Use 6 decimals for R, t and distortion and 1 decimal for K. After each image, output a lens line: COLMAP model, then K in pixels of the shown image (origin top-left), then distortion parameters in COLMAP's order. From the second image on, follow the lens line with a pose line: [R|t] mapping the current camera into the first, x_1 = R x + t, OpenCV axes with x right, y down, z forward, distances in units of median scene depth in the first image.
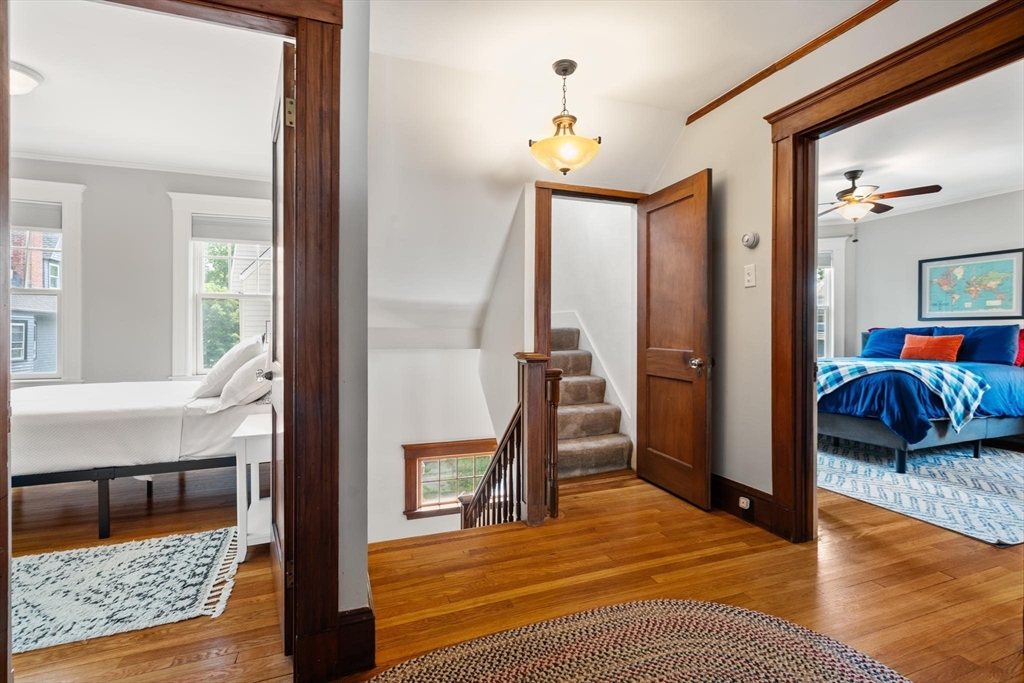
lens RADIAL K [[470.9, 0, 511.9], [0, 470.9, 332.0], [0, 0, 1]] dist [-0.000919, 0.000956]
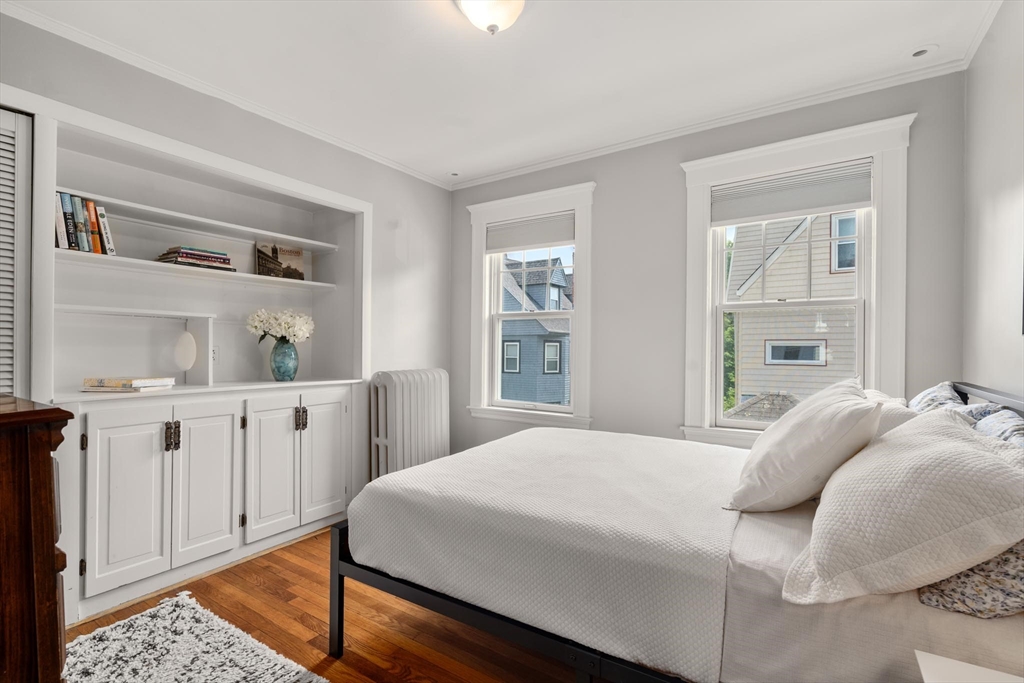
lens RADIAL K [[470.9, 0, 515.4], [0, 470.9, 344.3], [0, 0, 1]] dist [-0.000919, 0.000956]
pose [[0.585351, -0.000546, -0.810780, -0.304573], [-0.008523, 0.999940, -0.006826, -0.020385], [0.810736, 0.010906, 0.585311, 0.389705]]
